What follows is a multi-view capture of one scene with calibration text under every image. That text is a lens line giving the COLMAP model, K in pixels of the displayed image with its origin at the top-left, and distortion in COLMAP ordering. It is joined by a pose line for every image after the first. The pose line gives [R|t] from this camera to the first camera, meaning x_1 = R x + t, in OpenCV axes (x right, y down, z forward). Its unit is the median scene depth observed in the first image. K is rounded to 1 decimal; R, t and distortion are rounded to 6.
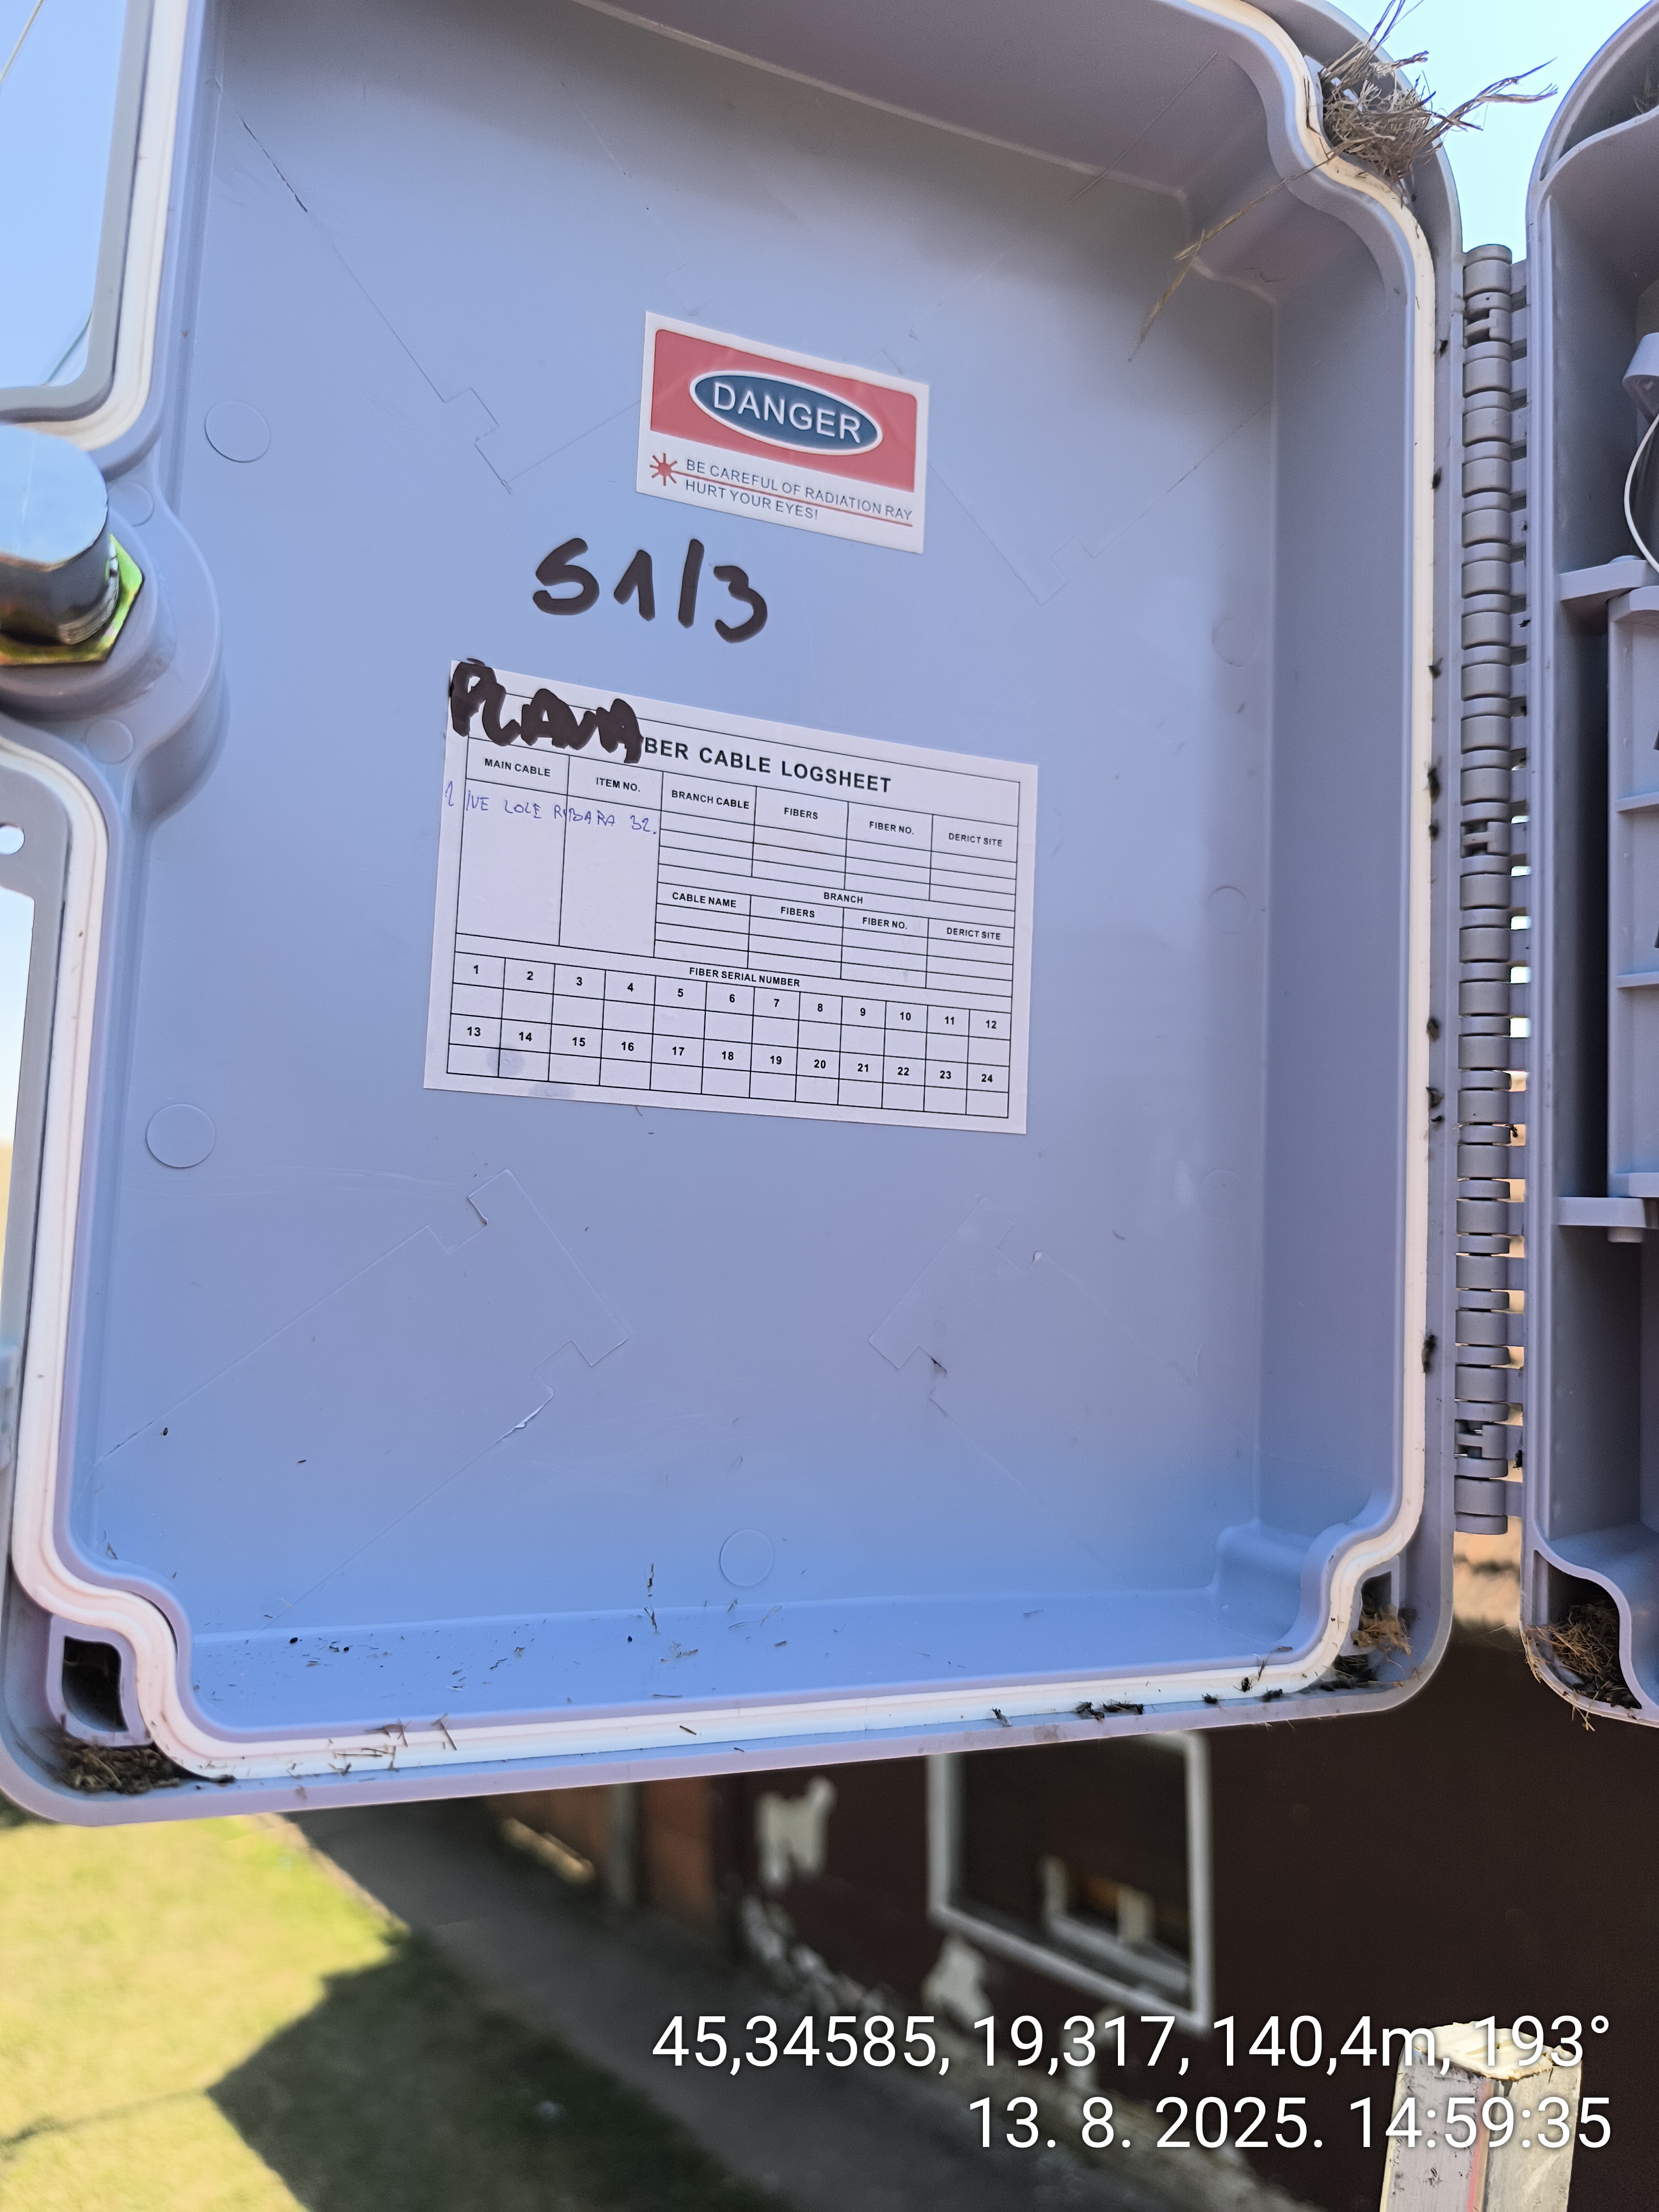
lens RADIAL K [[1581.5, 0, 829.5], [0, 1581.5, 1106.0], [0, 0, 1]] dist [-0.000347, -0.036589]
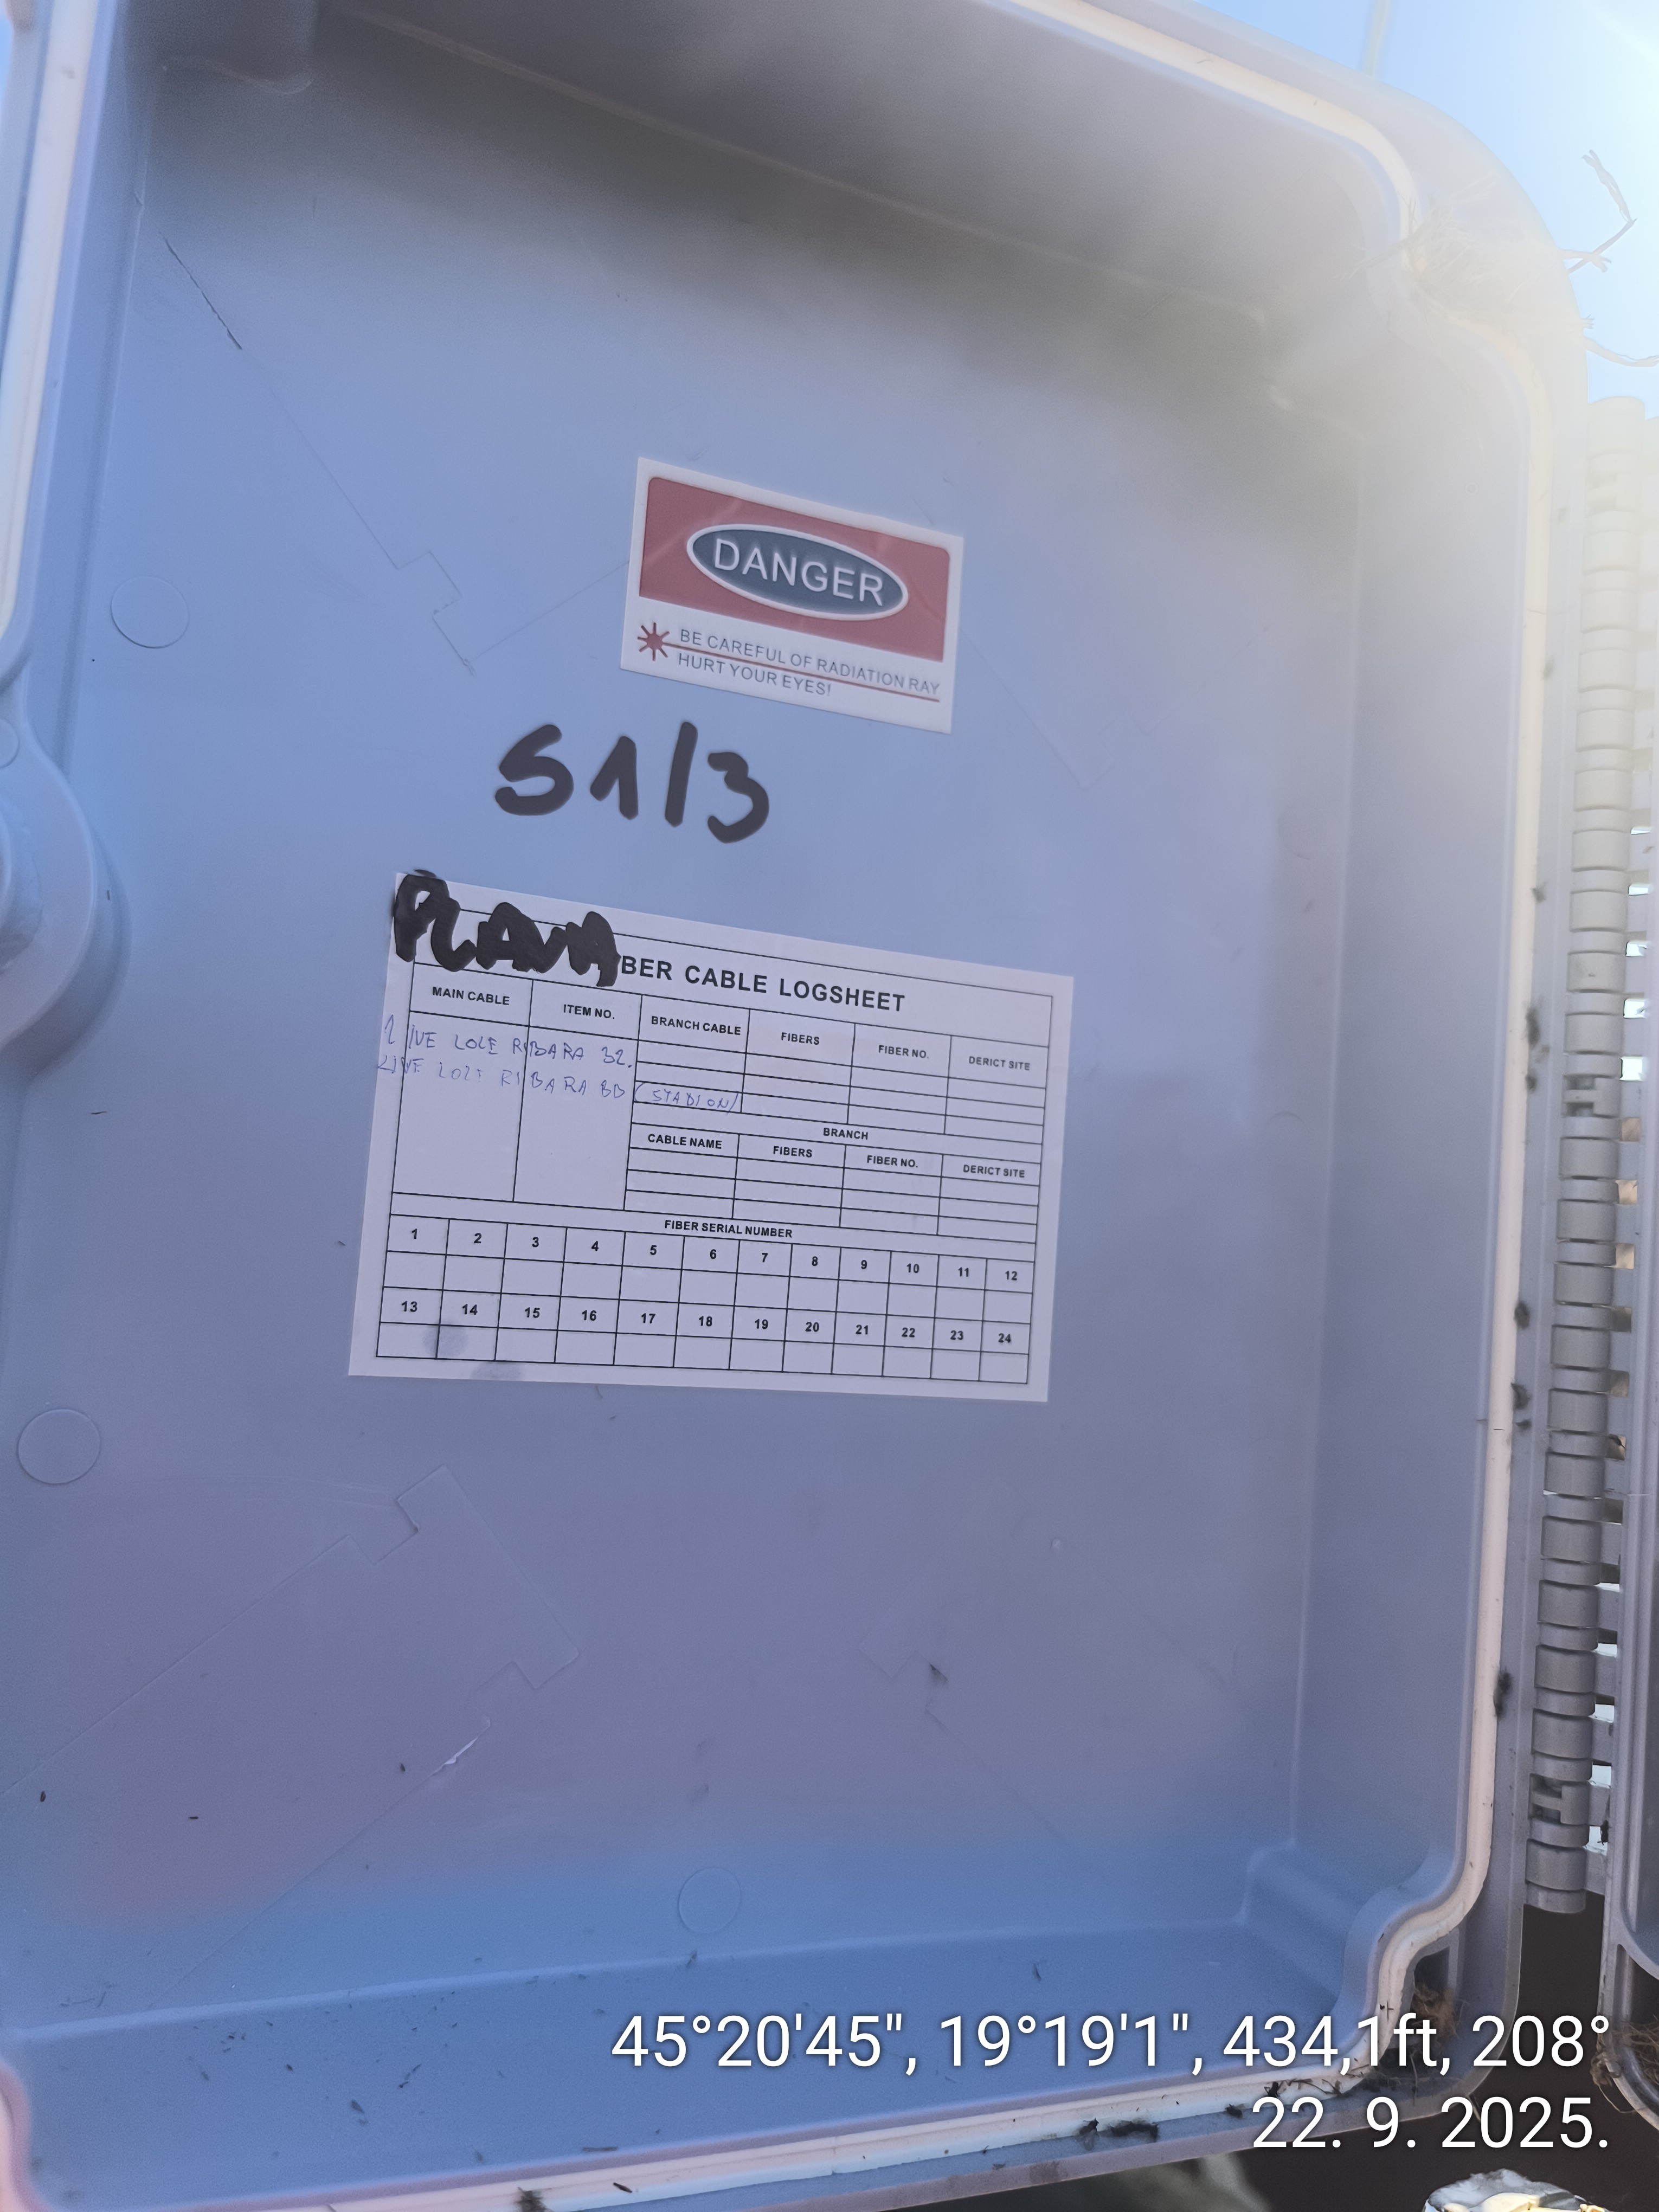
lens RADIAL K [[1581.5, 0, 829.5], [0, 1581.5, 1106.0], [0, 0, 1]] dist [-0.000347, -0.036589]
pose [[0.999359, 0.031827, -0.016382, 0.013897], [-0.031625, 0.999423, 0.012414, -0.161328], [0.016768, -0.011888, 0.999789, 0.130510]]
